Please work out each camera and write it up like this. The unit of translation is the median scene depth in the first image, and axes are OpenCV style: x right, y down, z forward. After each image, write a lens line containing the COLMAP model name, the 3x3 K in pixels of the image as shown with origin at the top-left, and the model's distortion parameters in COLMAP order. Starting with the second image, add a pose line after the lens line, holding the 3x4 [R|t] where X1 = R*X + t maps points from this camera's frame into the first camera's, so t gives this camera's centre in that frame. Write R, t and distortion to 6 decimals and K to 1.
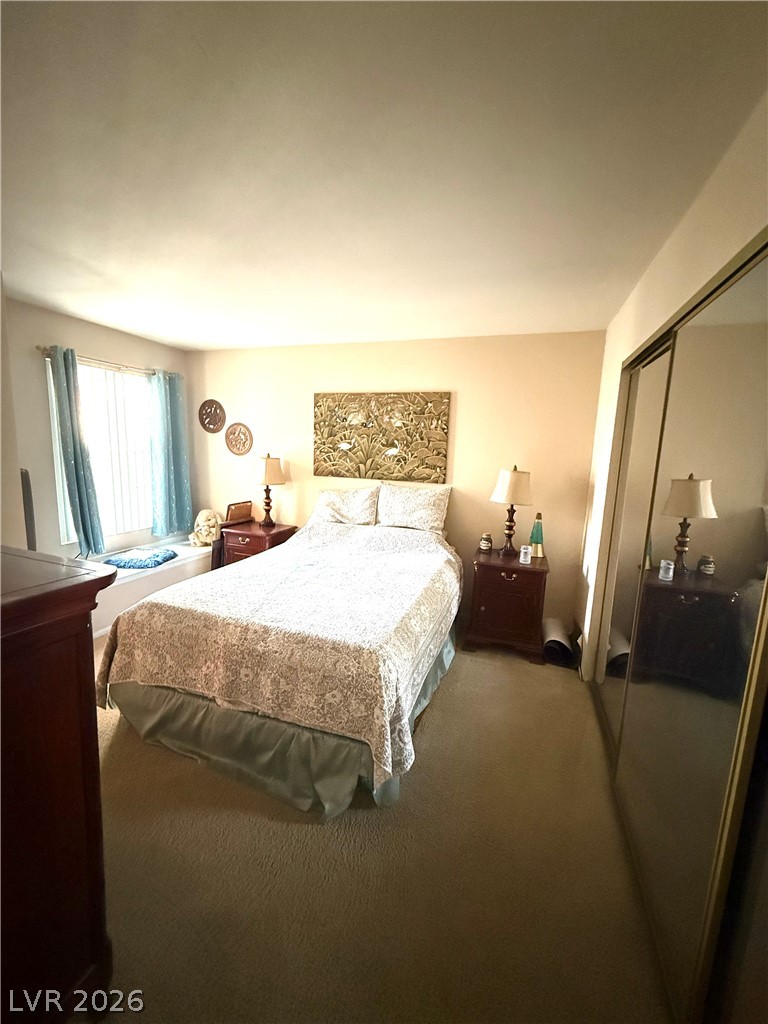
lens RADIAL K [[407.4, 0, 383.7], [0, 407.4, 511.3], [0, 0, 1]] dist [0.001850, -0.000644]
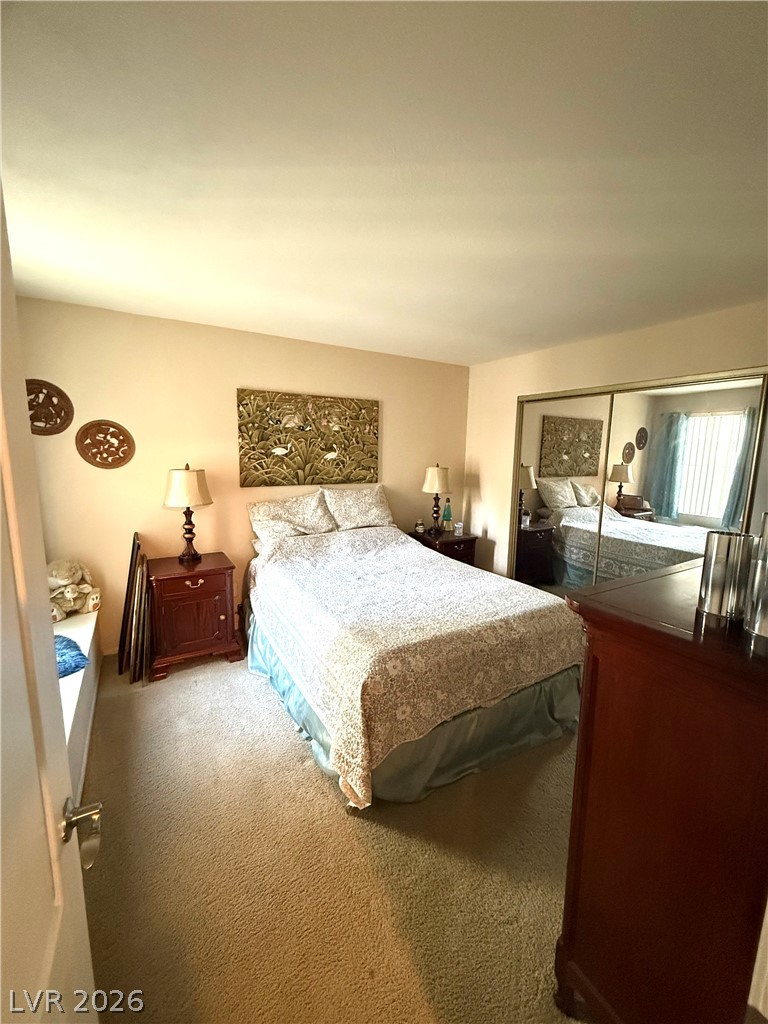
lens RADIAL K [[407.4, 0, 390.8], [0, 407.4, 510.7], [0, 0, 1]] dist [0.001850, -0.000644]
pose [[0.632938, -0.143195, 0.760844, -0.656408], [0.123118, 0.988857, 0.083688, -0.076937], [-0.764350, 0.040705, 0.643515, 0.244720]]
